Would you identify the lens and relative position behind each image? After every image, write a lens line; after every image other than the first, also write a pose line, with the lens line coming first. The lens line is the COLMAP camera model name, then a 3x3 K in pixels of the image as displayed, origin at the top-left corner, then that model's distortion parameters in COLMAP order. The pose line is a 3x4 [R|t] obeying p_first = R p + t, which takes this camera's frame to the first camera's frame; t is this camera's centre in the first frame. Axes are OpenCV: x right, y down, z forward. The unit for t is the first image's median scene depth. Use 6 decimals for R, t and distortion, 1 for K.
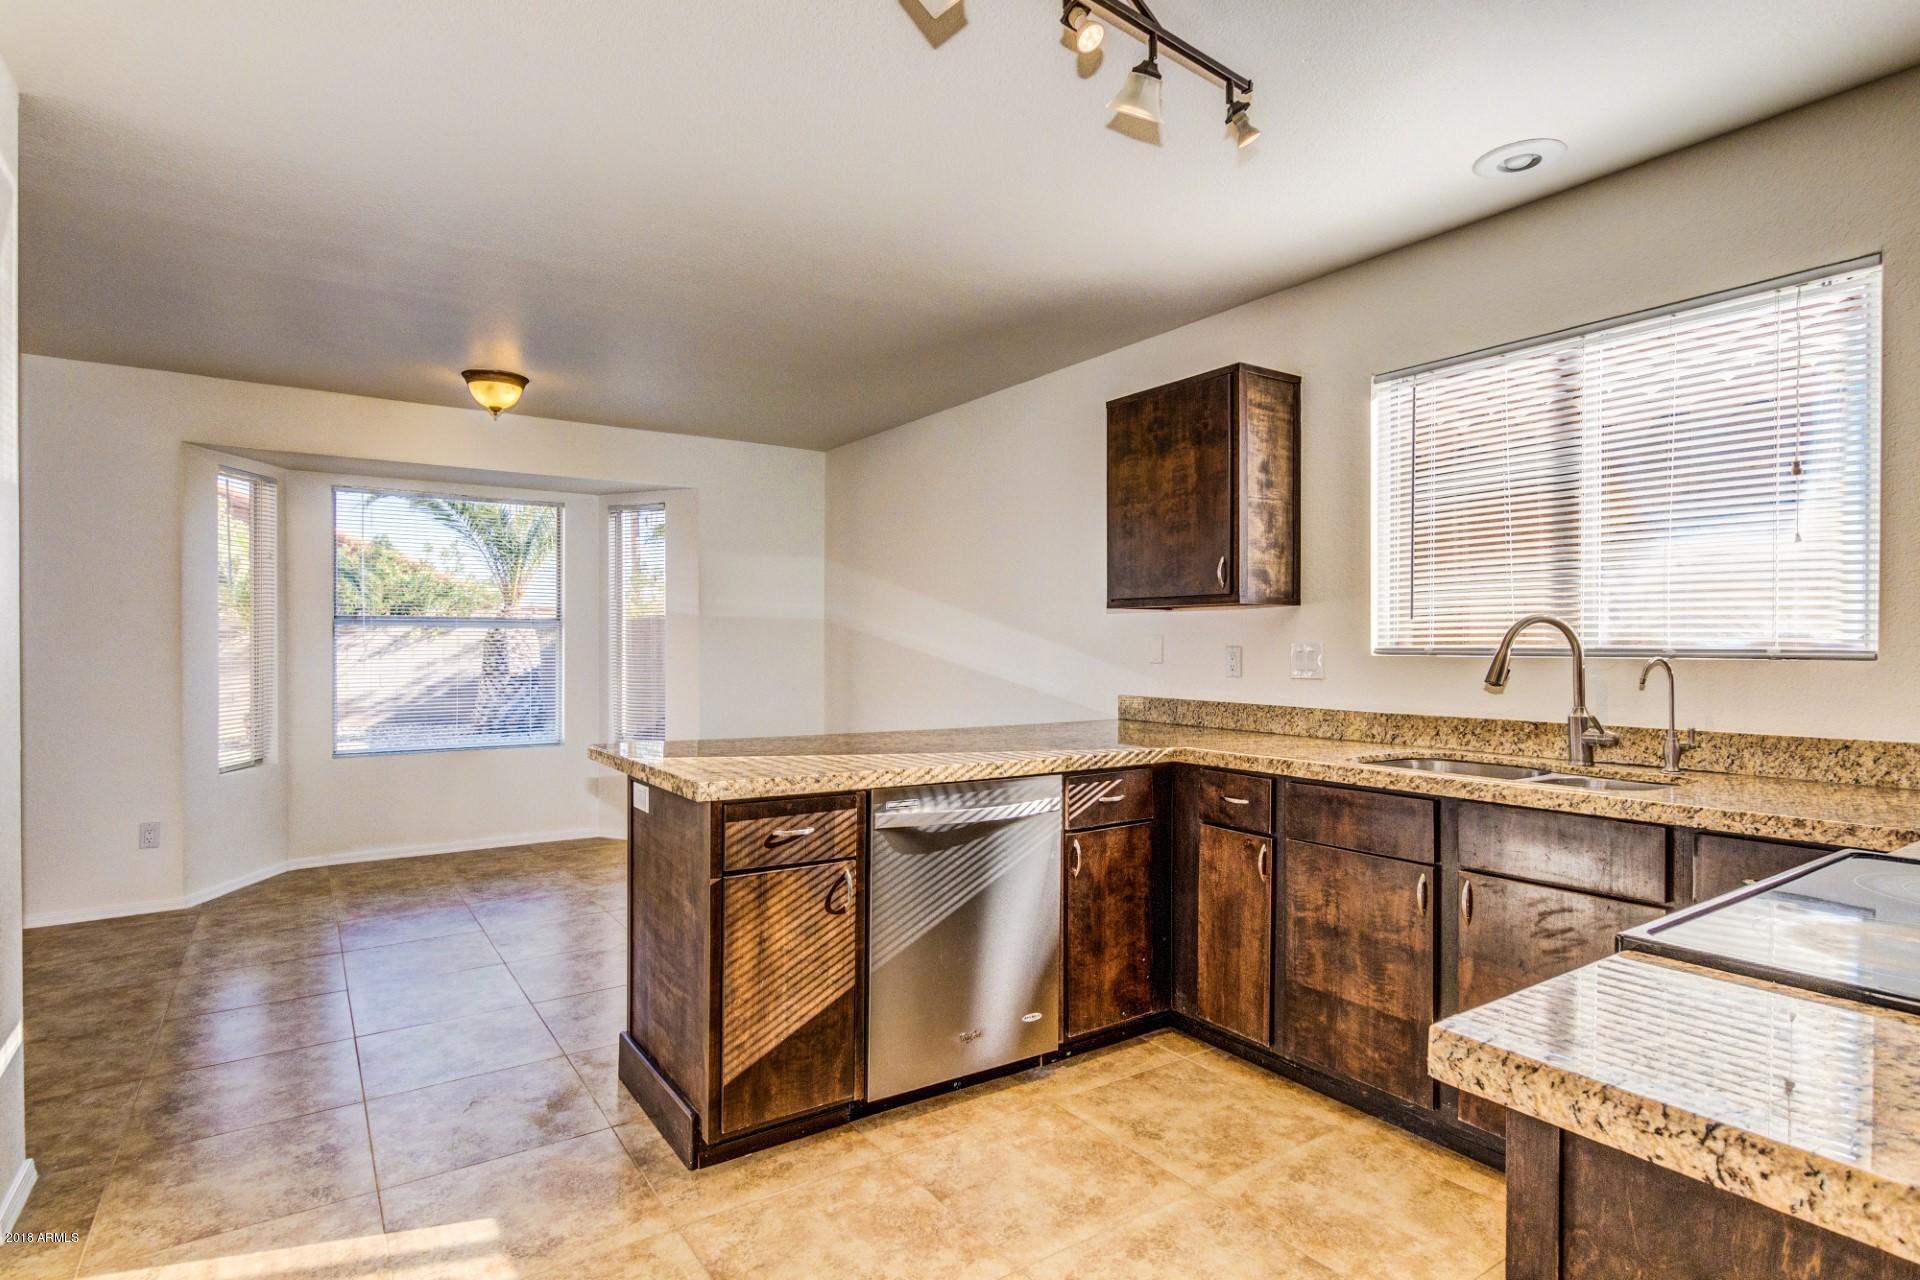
lens RADIAL K [[1015.6, 0, 973.8], [0, 1015.6, 650.9], [0, 0, 1]] dist [0.013168, -0.000072]
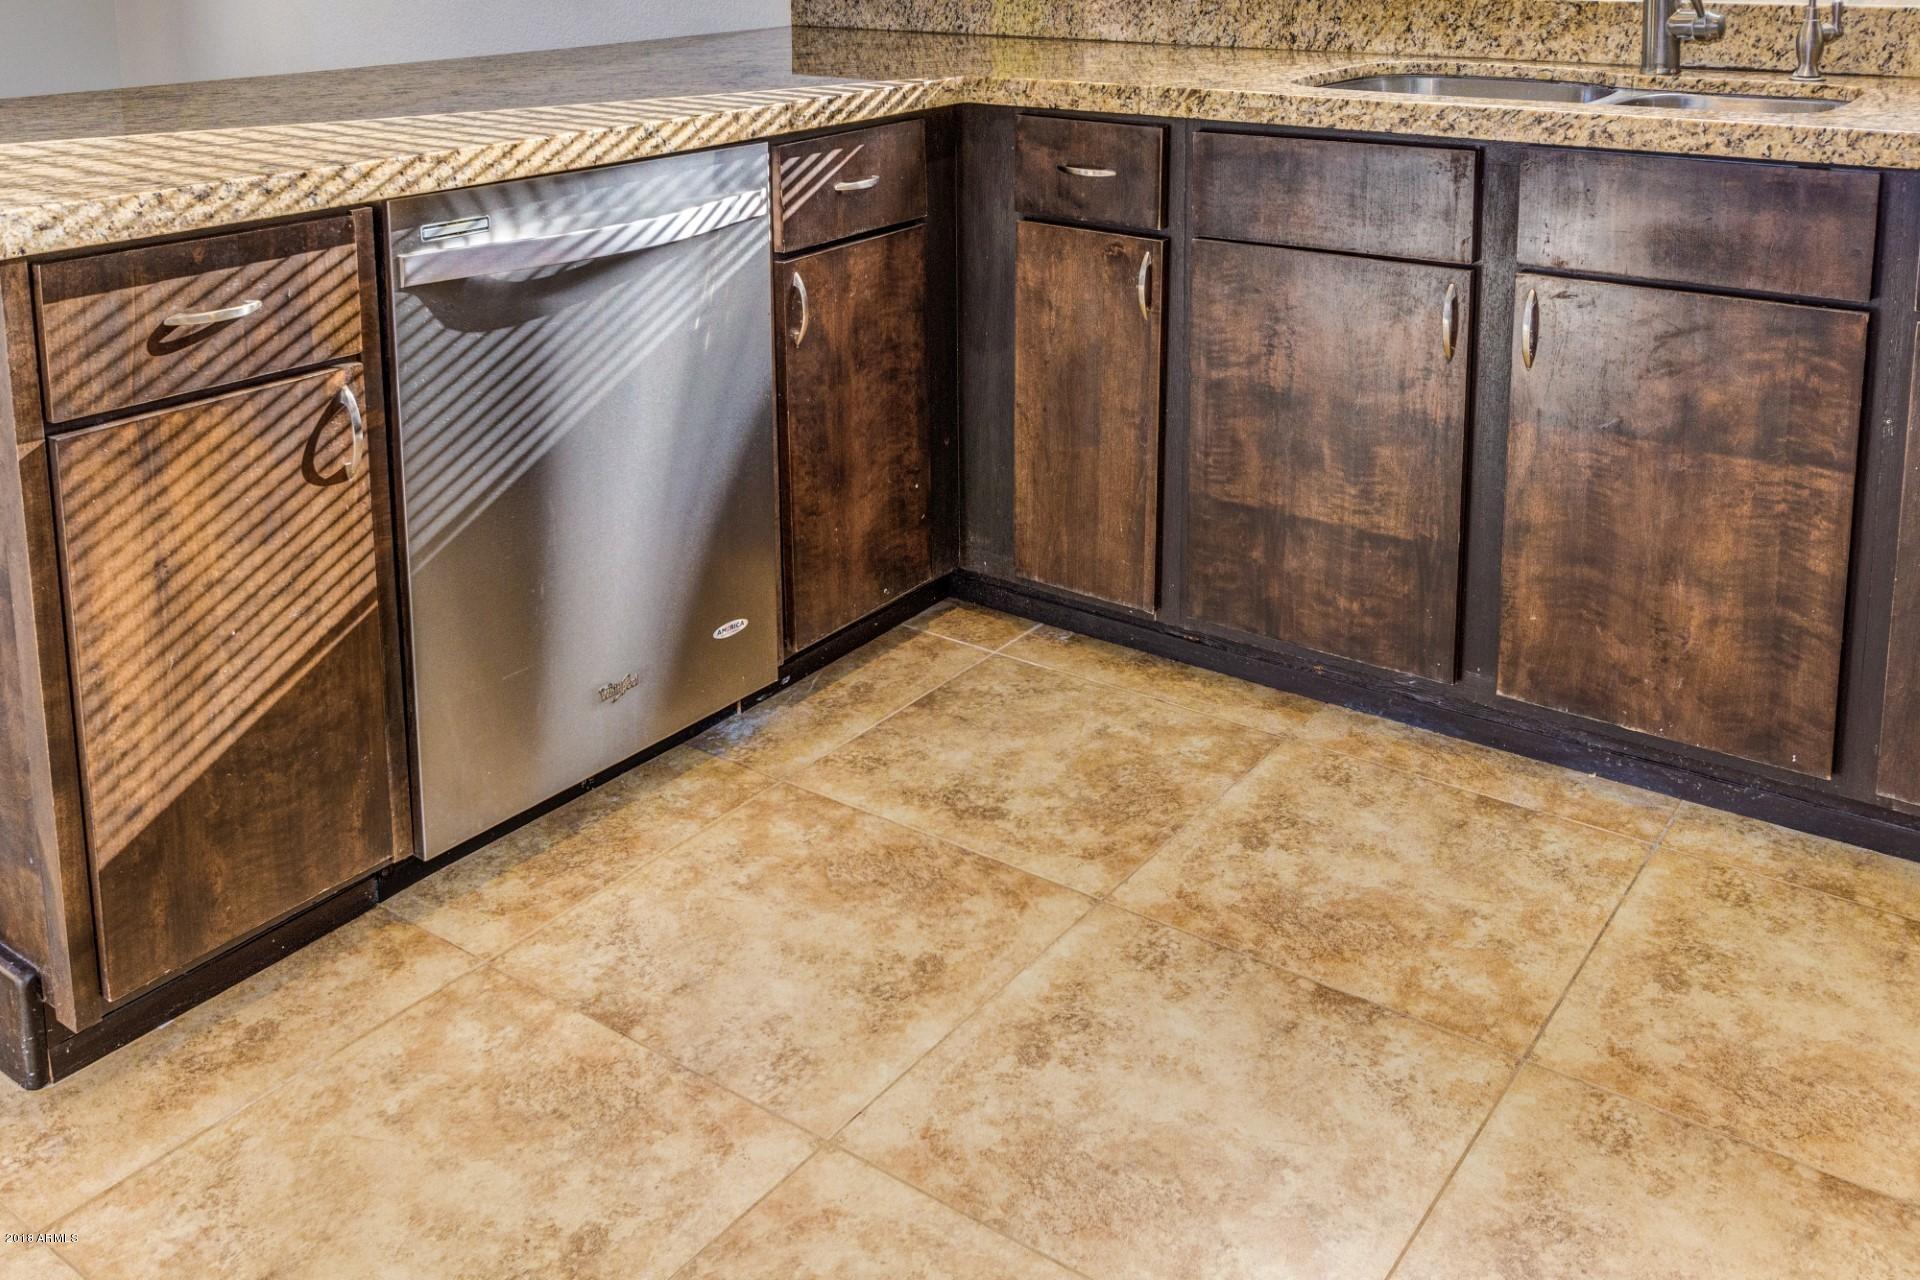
lens RADIAL K [[1759.9, 0, 955.3], [0, 1759.9, 228.0], [0, 0, 1]] dist [-0.004450, 0.000000]
pose [[0.940783, -0.070904, 0.331511, -0.121742], [0.012122, 0.984294, 0.176122, 0.019690], [-0.338792, -0.161674, 0.926866, 0.218809]]
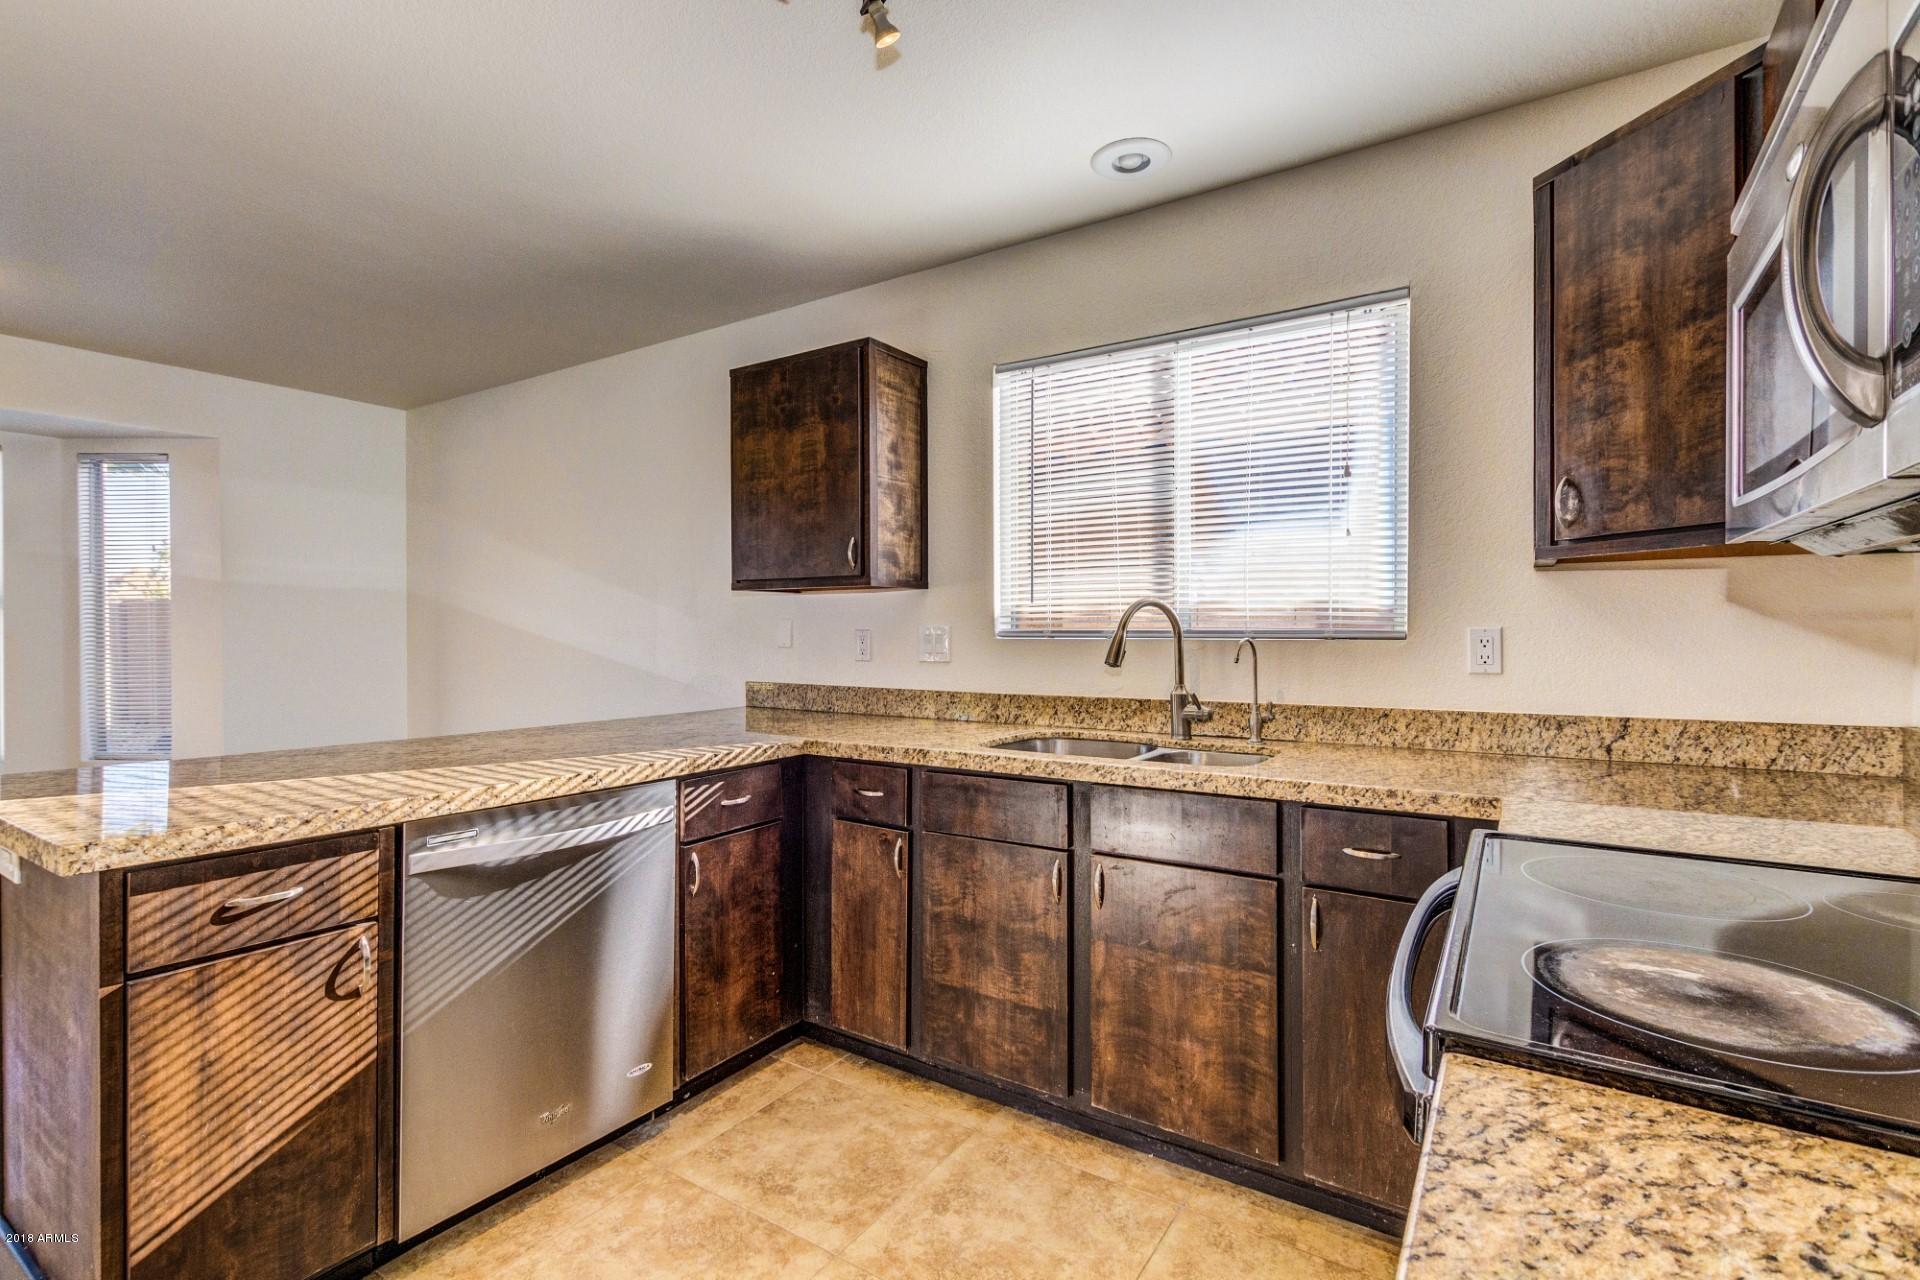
lens RADIAL K [[862.2, 0, 958.5], [0, 862.2, 634.0], [0, 0, 1]] dist [0.008055, -0.003048]
pose [[0.930474, -0.006048, 0.366308, 0.047540], [0.006384, 0.999980, 0.000293, -0.000534], [-0.366303, 0.002066, 0.930493, 0.258272]]
